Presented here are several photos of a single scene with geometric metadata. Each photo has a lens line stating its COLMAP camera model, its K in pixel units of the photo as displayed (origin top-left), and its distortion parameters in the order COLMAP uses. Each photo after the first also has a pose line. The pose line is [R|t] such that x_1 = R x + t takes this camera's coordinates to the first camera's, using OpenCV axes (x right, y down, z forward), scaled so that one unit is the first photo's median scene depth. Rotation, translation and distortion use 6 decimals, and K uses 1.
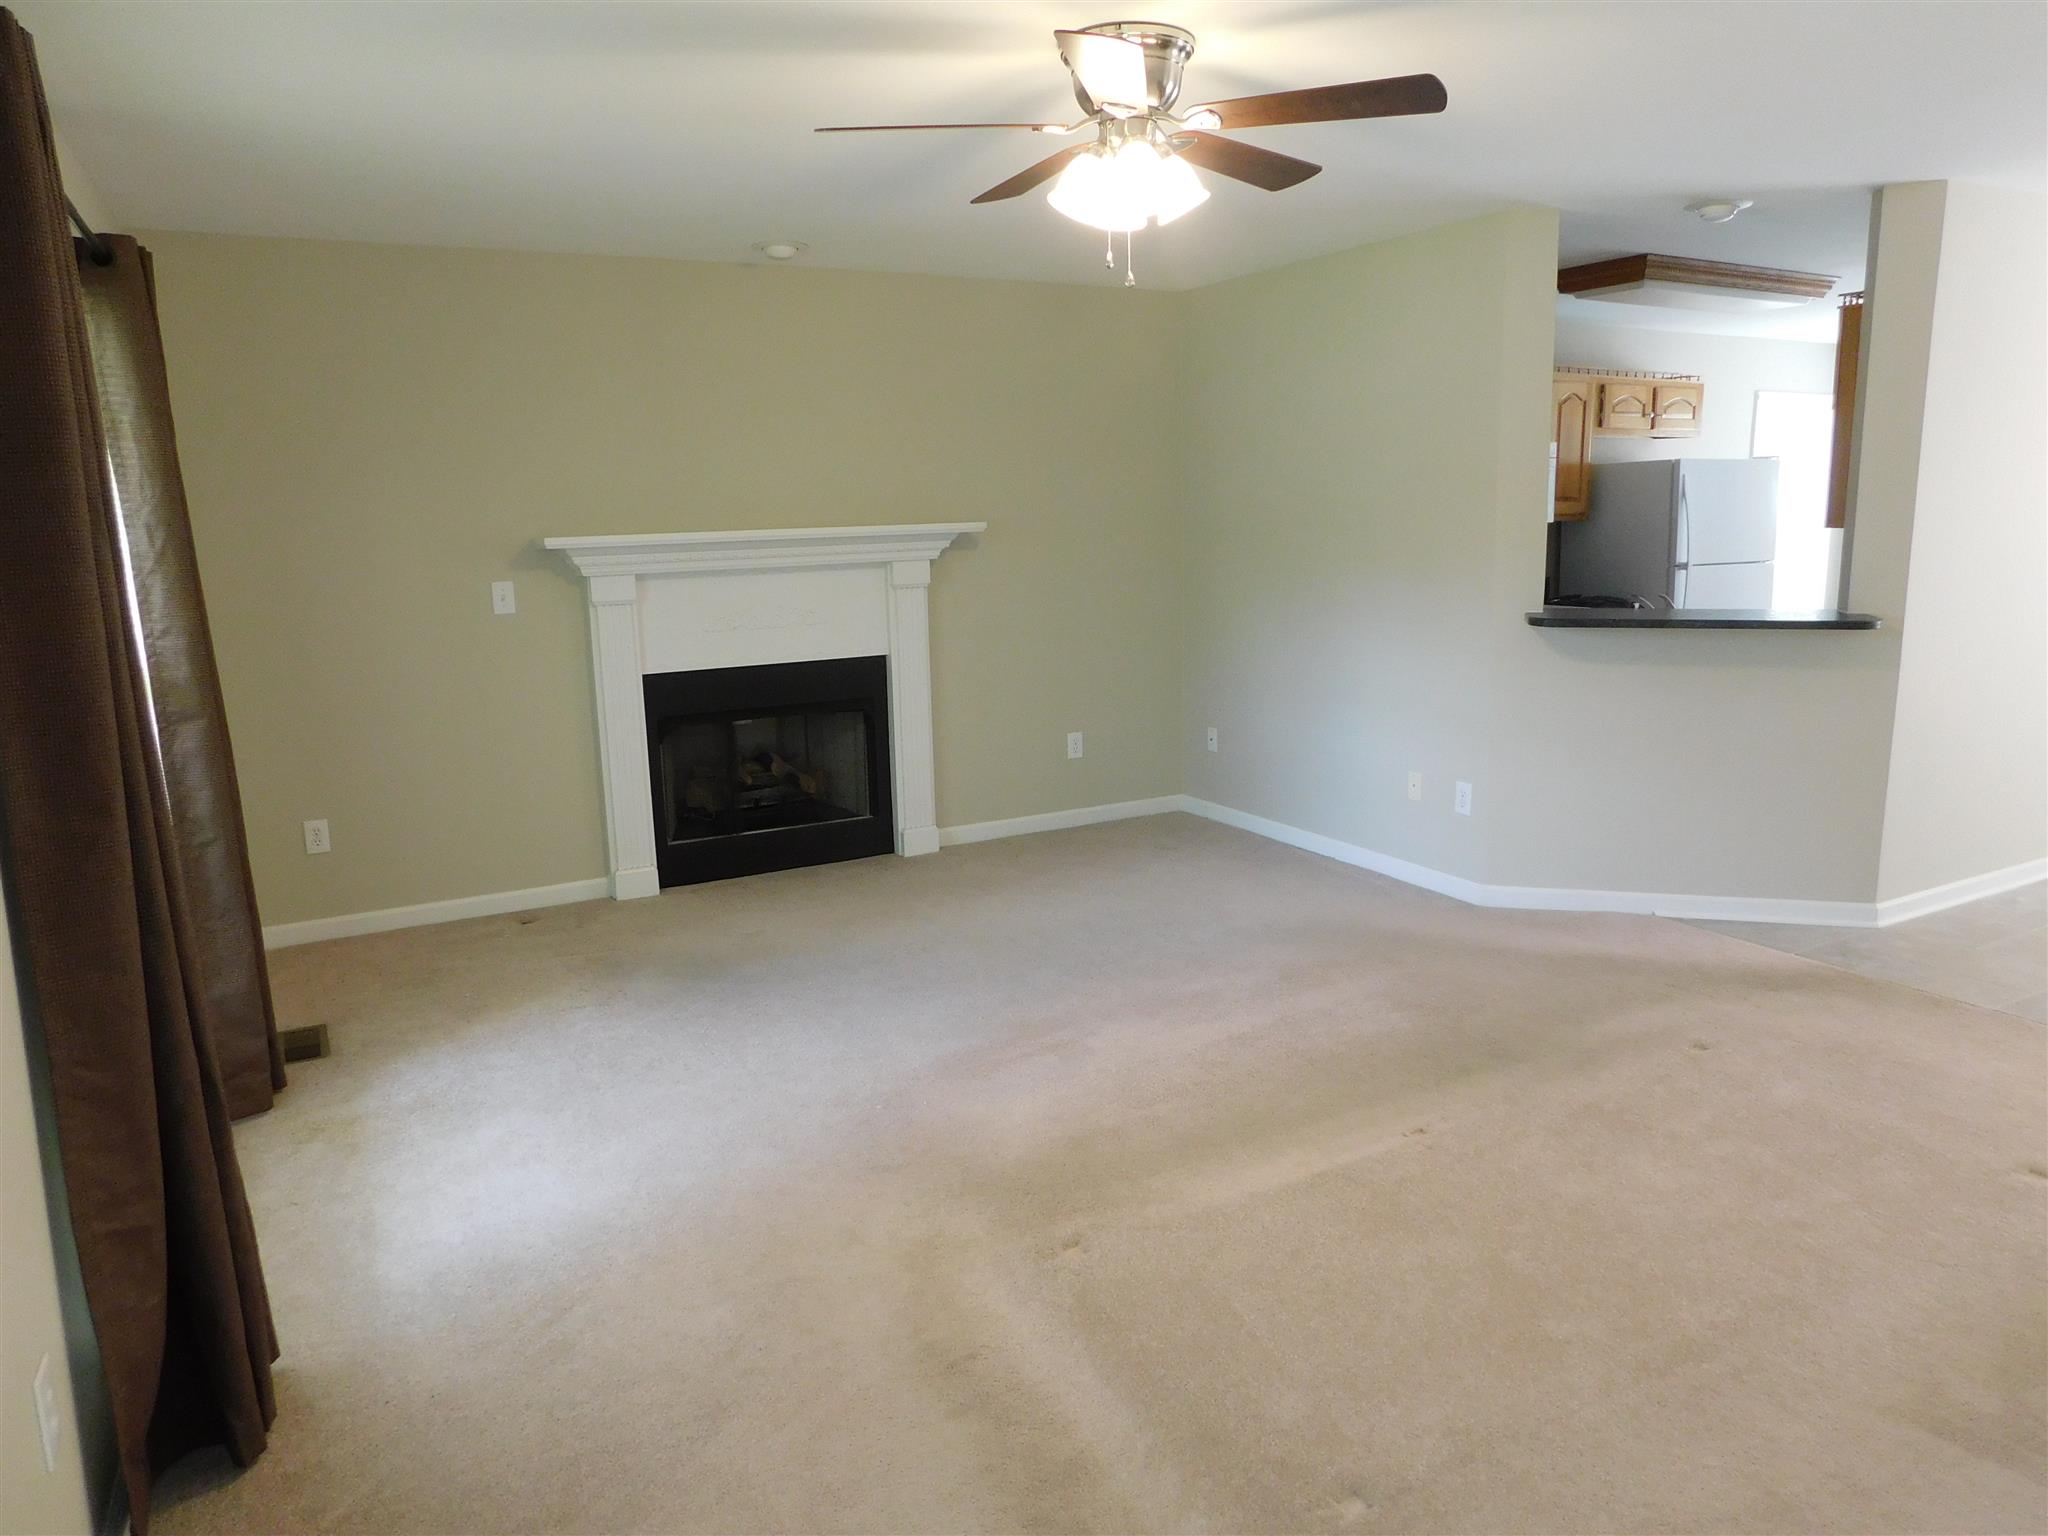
lens RADIAL K [[1329.5, 0, 1022.0], [0, 1329.5, 772.1], [0, 0, 1]] dist [-0.021785, 0.000024]
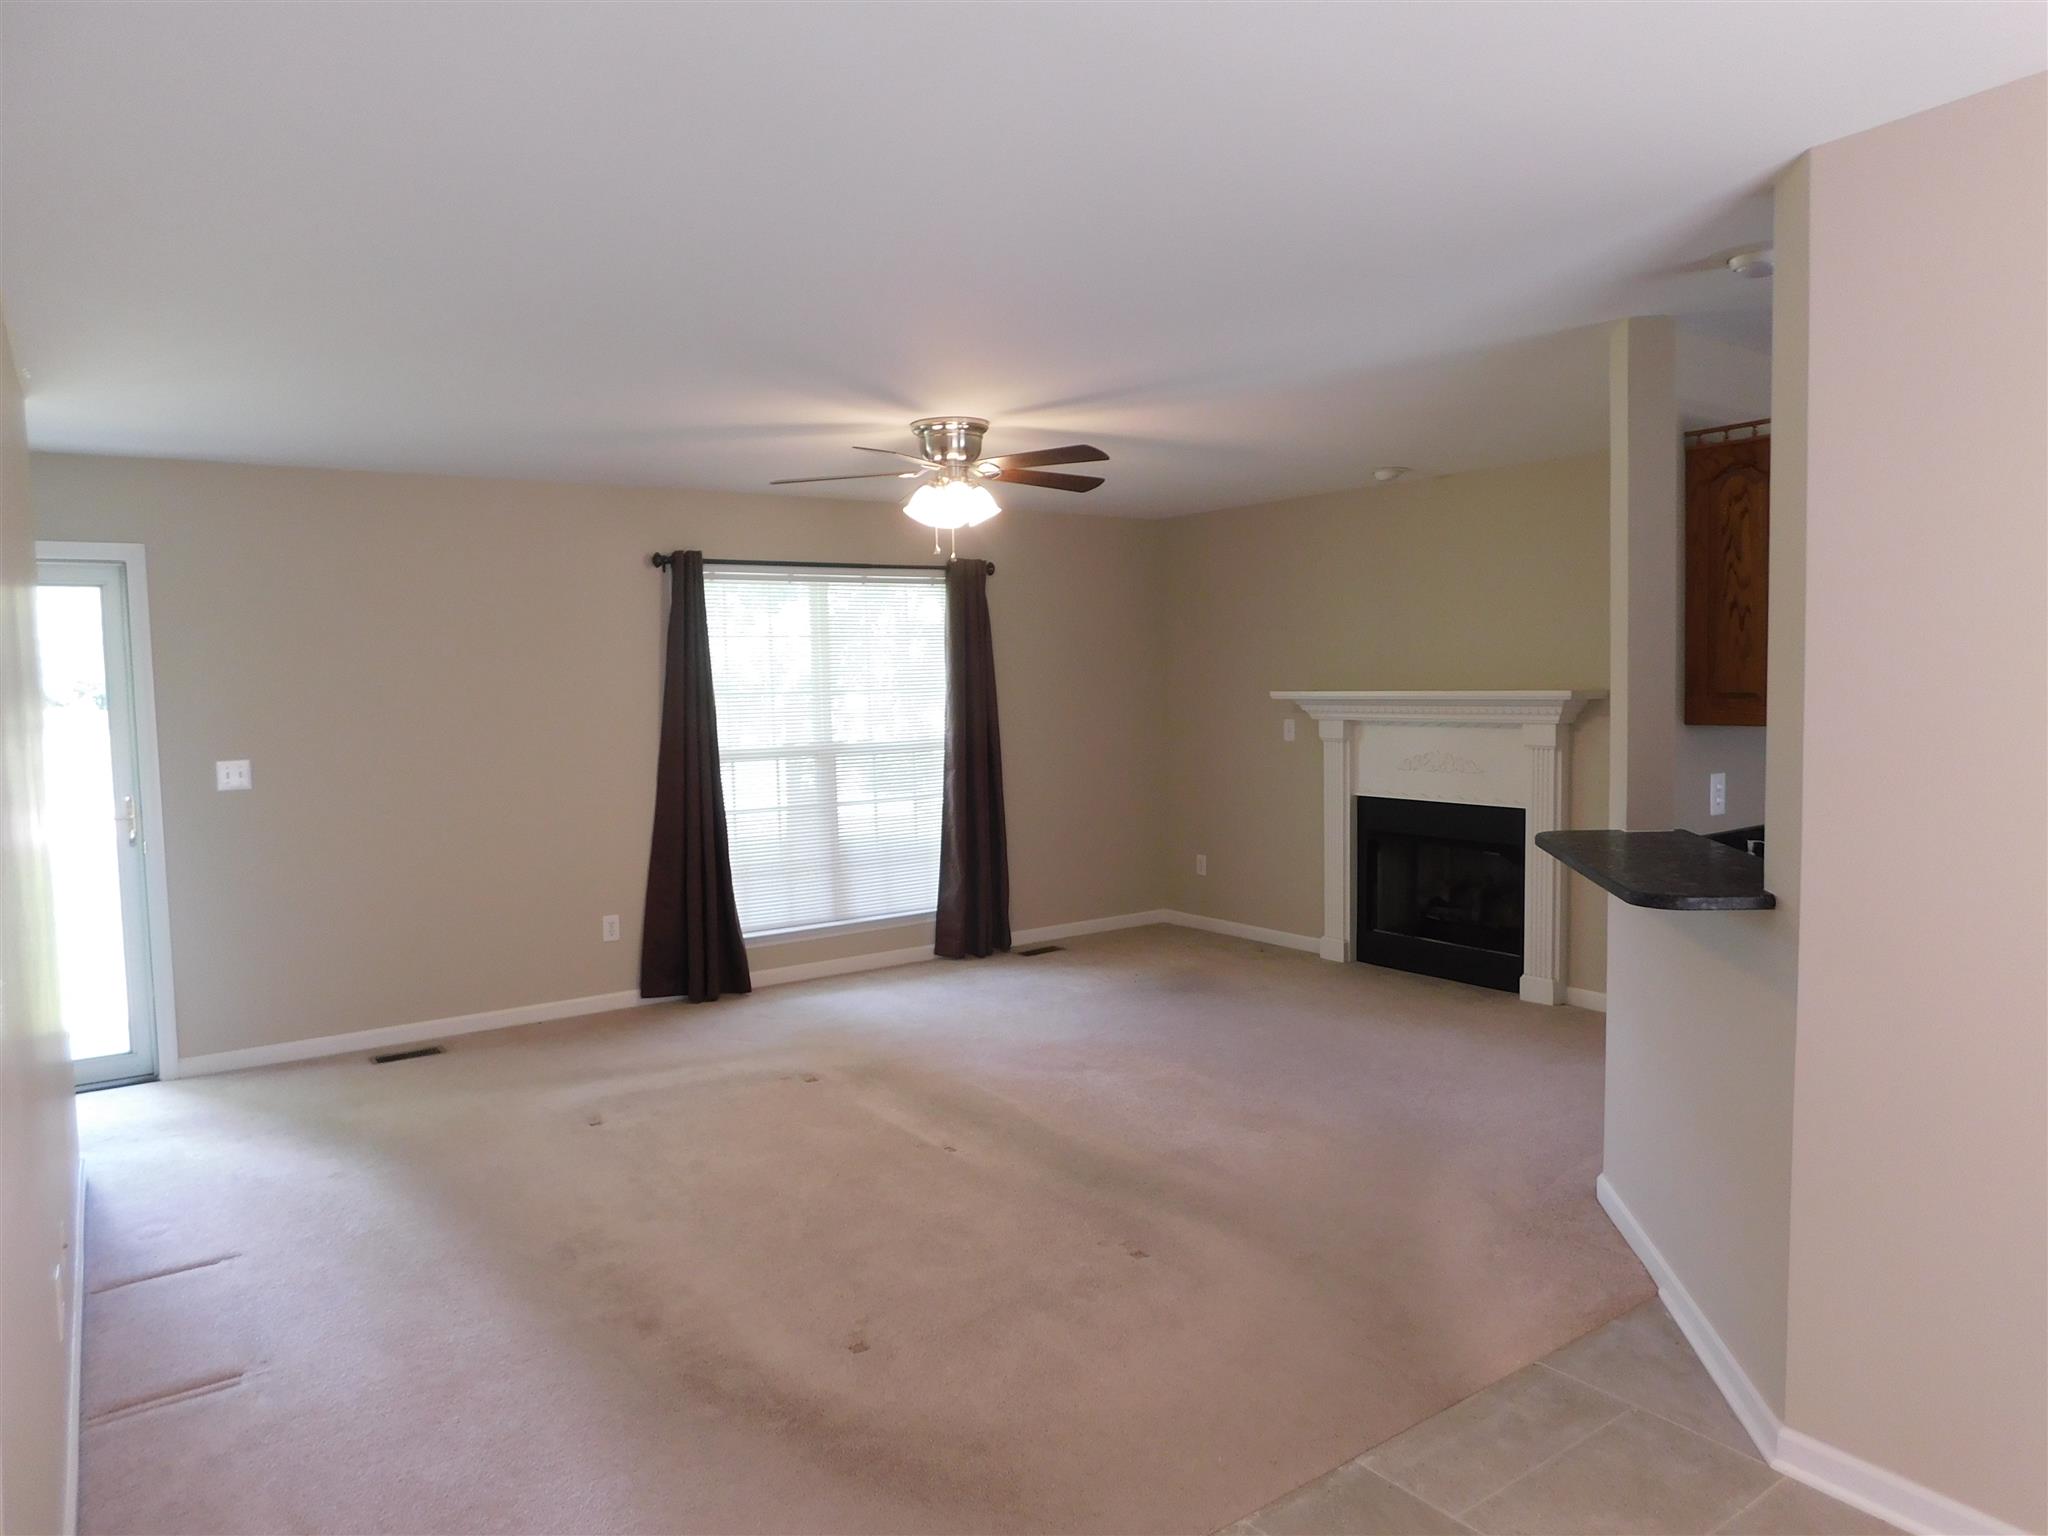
lens RADIAL K [[1329.5, 0, 1016.9], [0, 1329.5, 765.0], [0, 0, 1]] dist [-0.021785, 0.000024]
pose [[0.123988, 0.090504, -0.988148, 0.995840], [-0.177317, 0.981824, 0.067676, -0.136220], [0.976312, 0.166824, 0.137782, 0.496408]]
